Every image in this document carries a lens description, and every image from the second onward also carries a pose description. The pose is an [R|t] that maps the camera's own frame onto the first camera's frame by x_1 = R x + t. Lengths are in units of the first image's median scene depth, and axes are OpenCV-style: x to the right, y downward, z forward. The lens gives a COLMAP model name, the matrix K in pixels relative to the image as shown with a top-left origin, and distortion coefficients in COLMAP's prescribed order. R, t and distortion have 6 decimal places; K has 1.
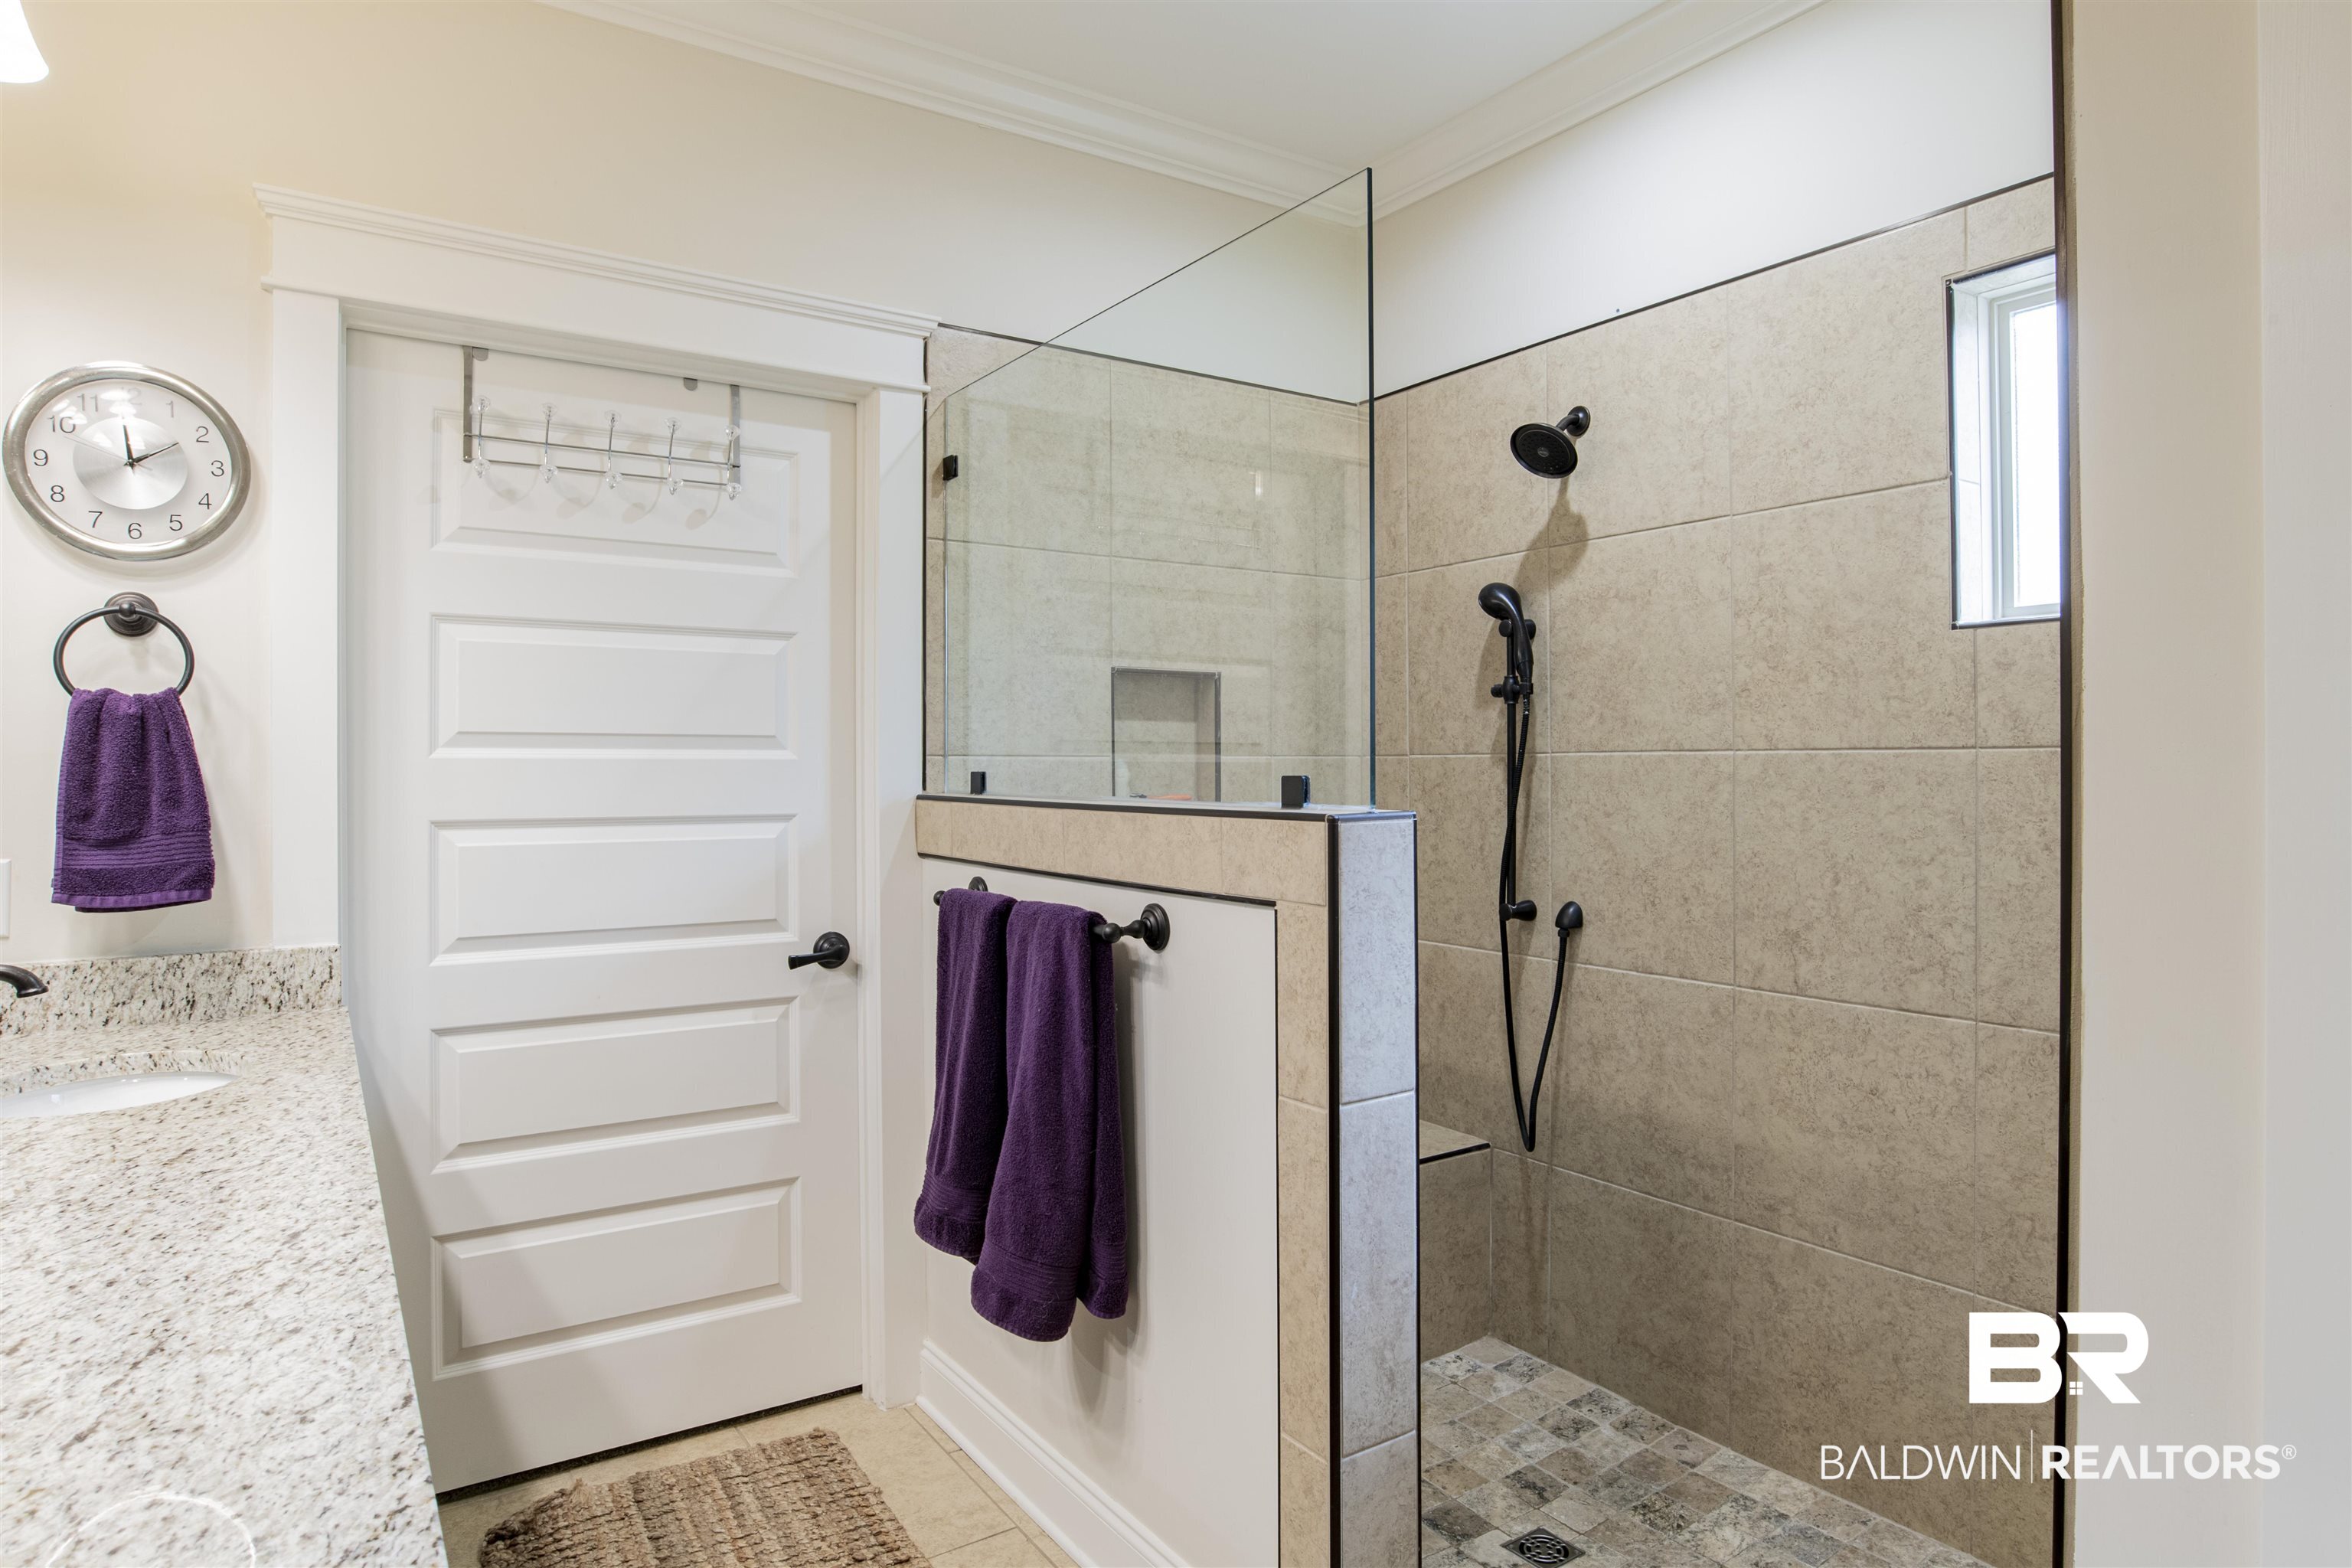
lens RADIAL K [[1343.4, 0, 1167.1], [0, 1343.4, 771.9], [0, 0, 1]] dist [-0.058439, 0.039802]
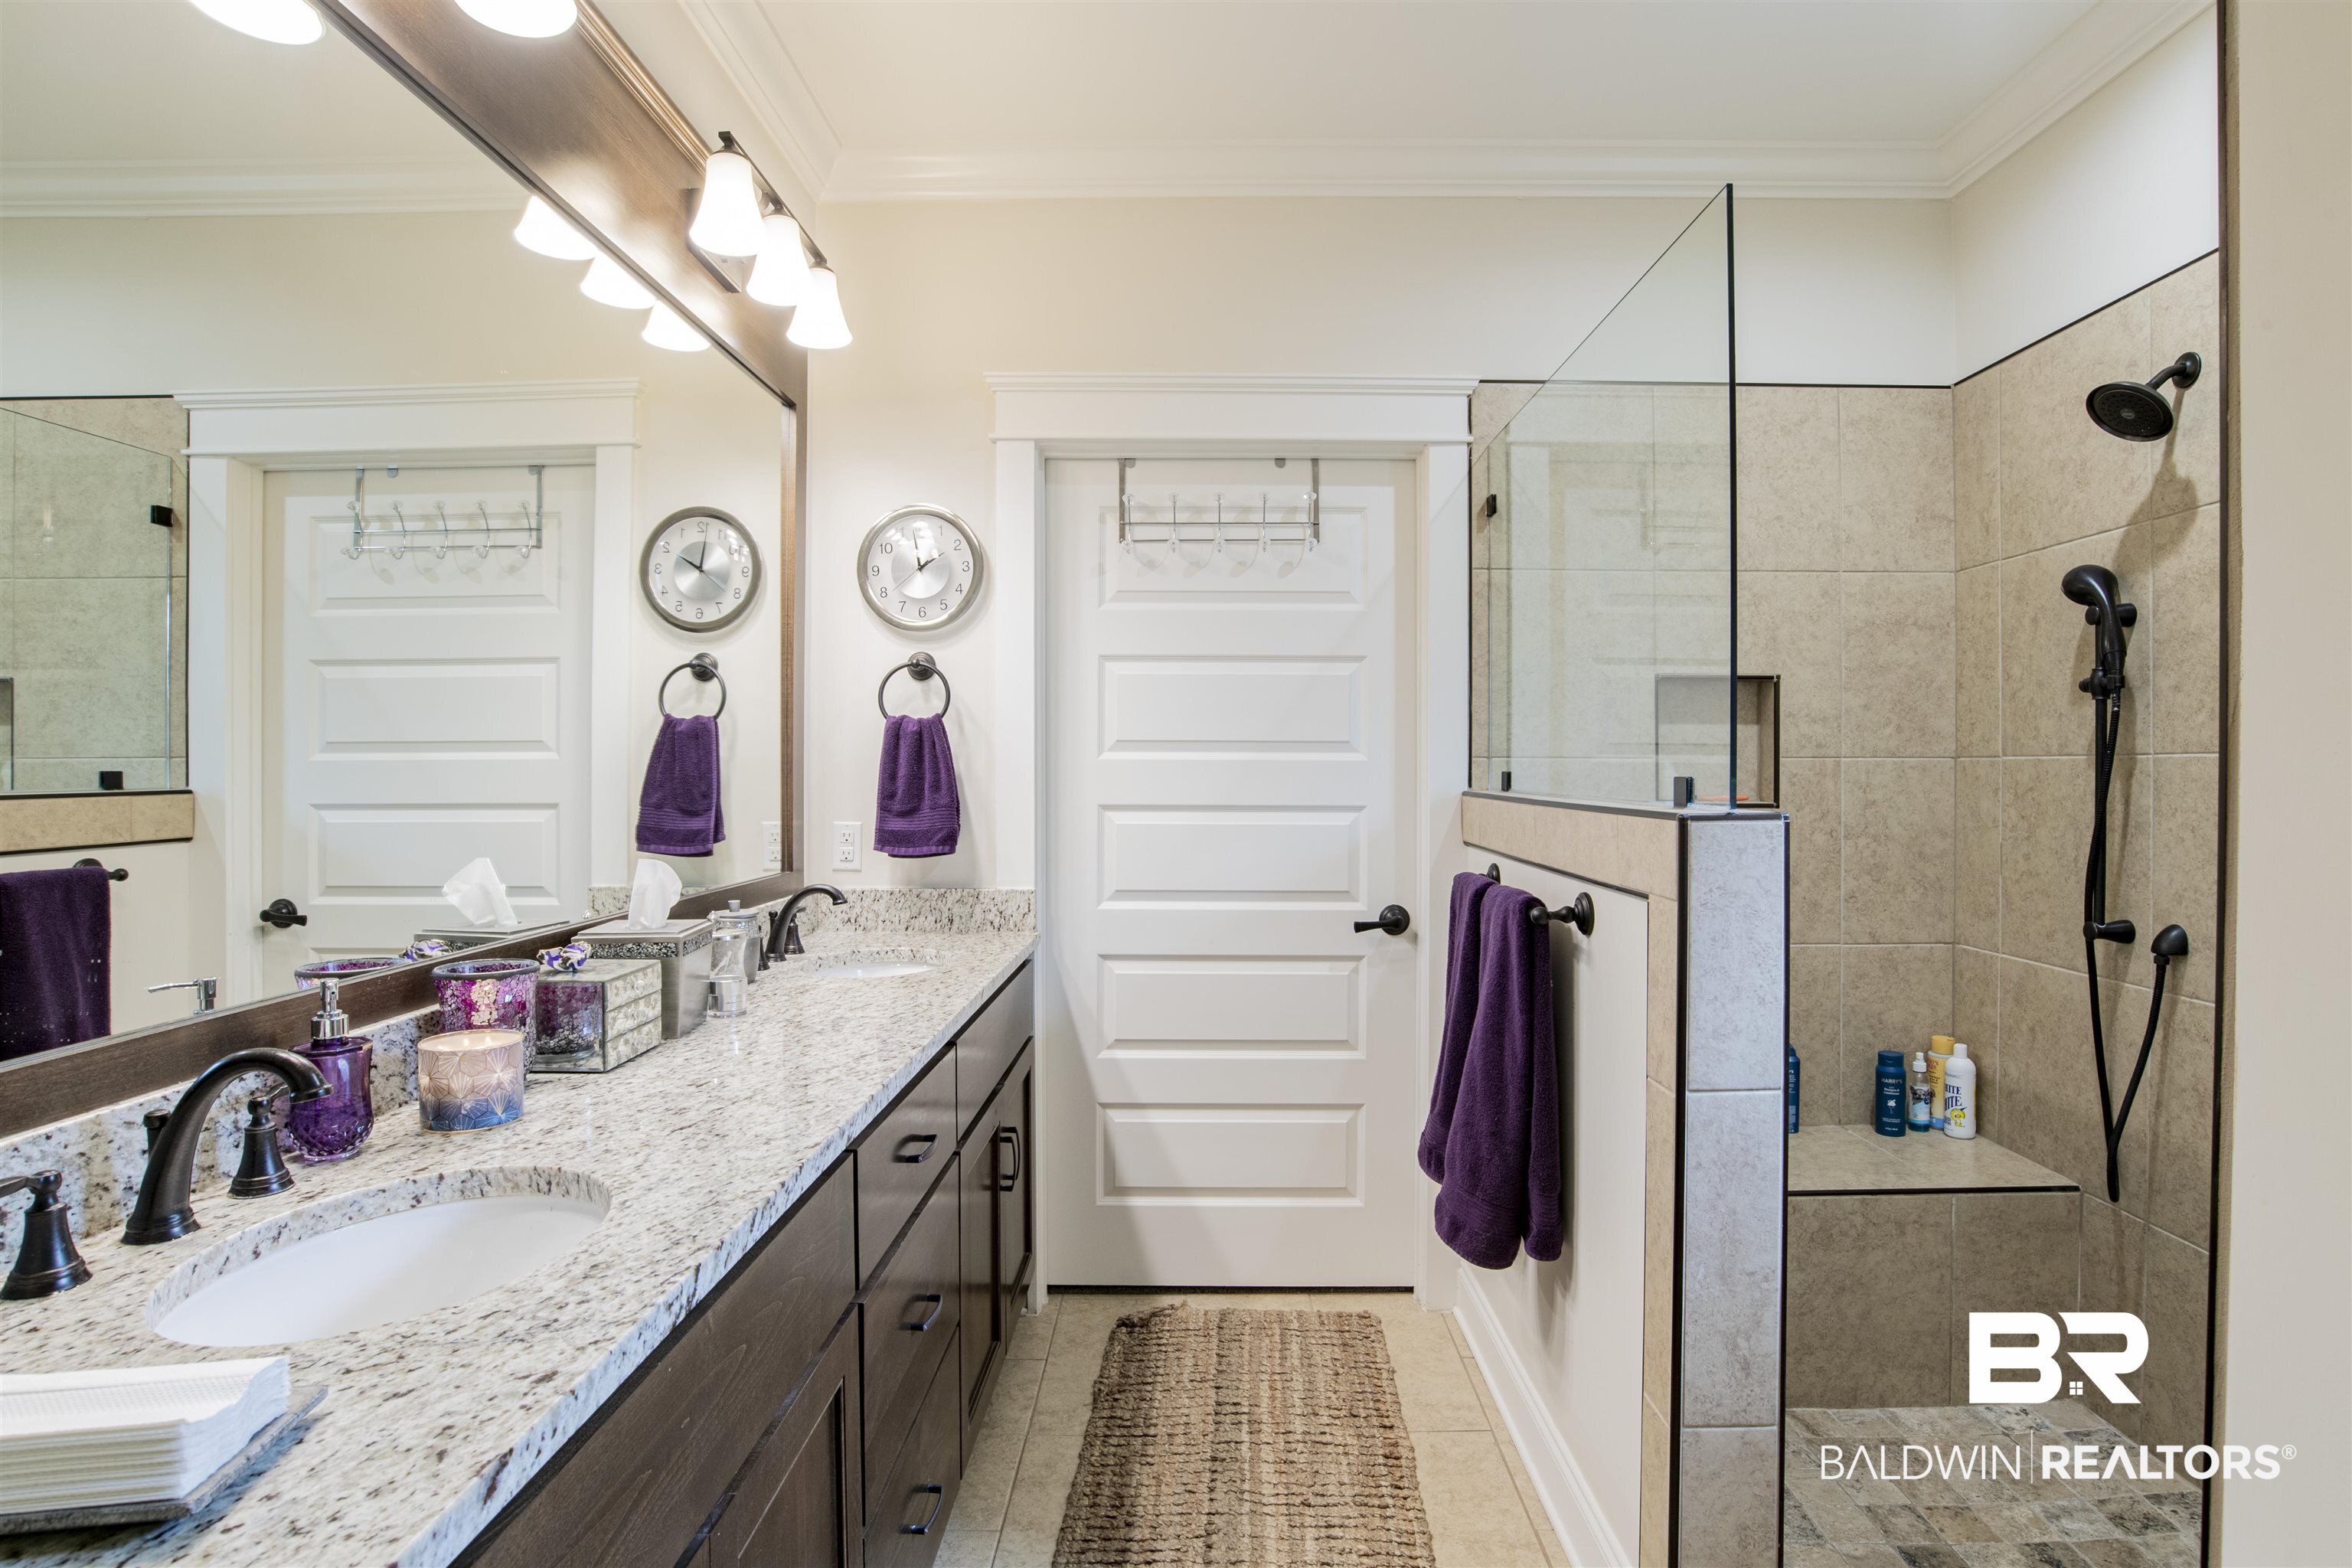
lens RADIAL K [[1197.2, 0, 1176.0], [0, 1197.2, 784.0], [0, 0, 1]] dist [-0.058380, 0.026287]
pose [[0.826552, 0.011646, -0.562740, 0.194207], [-0.005602, 0.999907, 0.012465, -0.000591], [0.562833, -0.007151, 0.826540, 0.006953]]
